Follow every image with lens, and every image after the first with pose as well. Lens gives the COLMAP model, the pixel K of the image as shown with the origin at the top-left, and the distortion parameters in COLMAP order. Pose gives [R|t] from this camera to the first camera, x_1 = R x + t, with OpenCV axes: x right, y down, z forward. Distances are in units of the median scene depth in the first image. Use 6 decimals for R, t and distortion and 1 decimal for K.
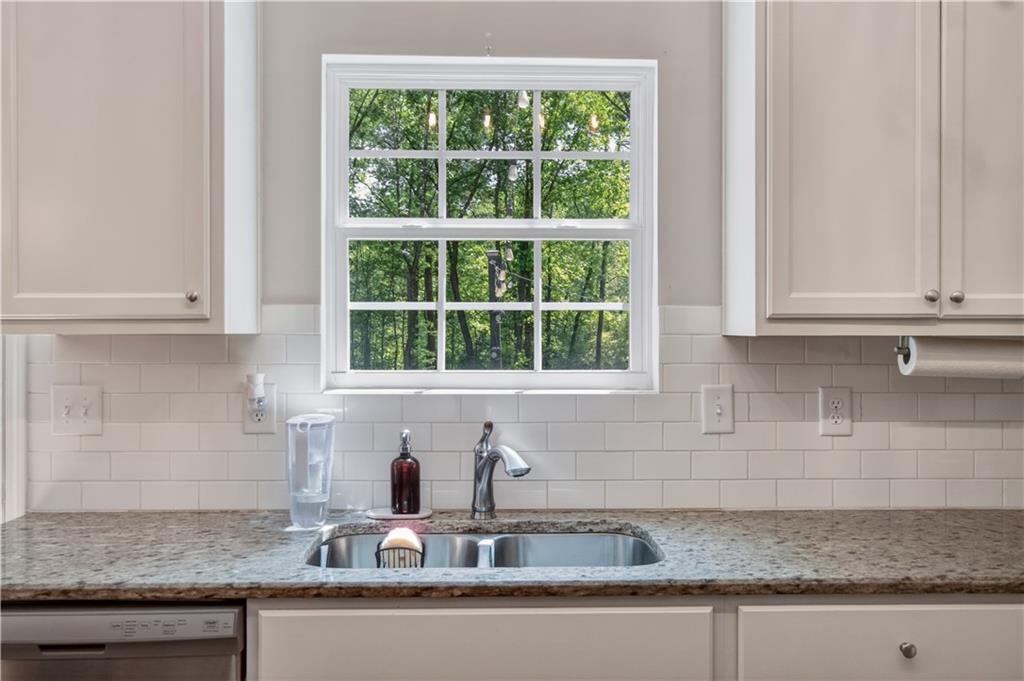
lens RADIAL K [[843.6, 0, 512.5], [0, 843.6, 339.0], [0, 0, 1]] dist [0.001827, 0.008944]
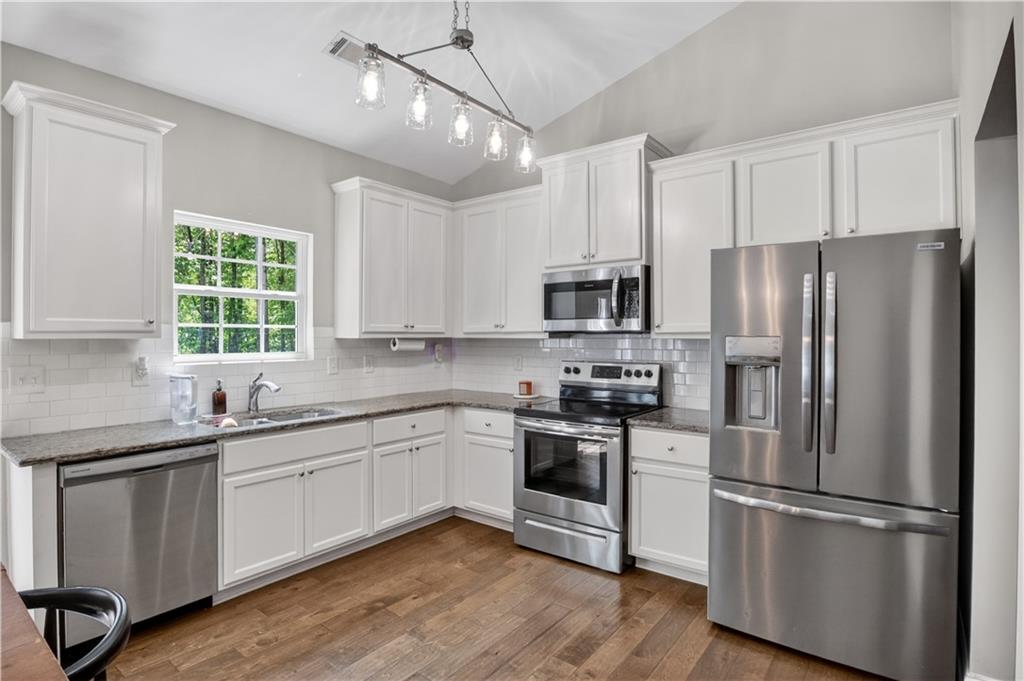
lens RADIAL K [[521.7, 0, 504.9], [0, 521.7, 337.3], [0, 0, 1]] dist [-0.025715, 0.002580]
pose [[0.638031, -0.002003, 0.770008, -0.756052], [0.007068, 0.999970, -0.003255, 0.003094], [-0.769978, 0.007519, 0.638026, -0.541341]]
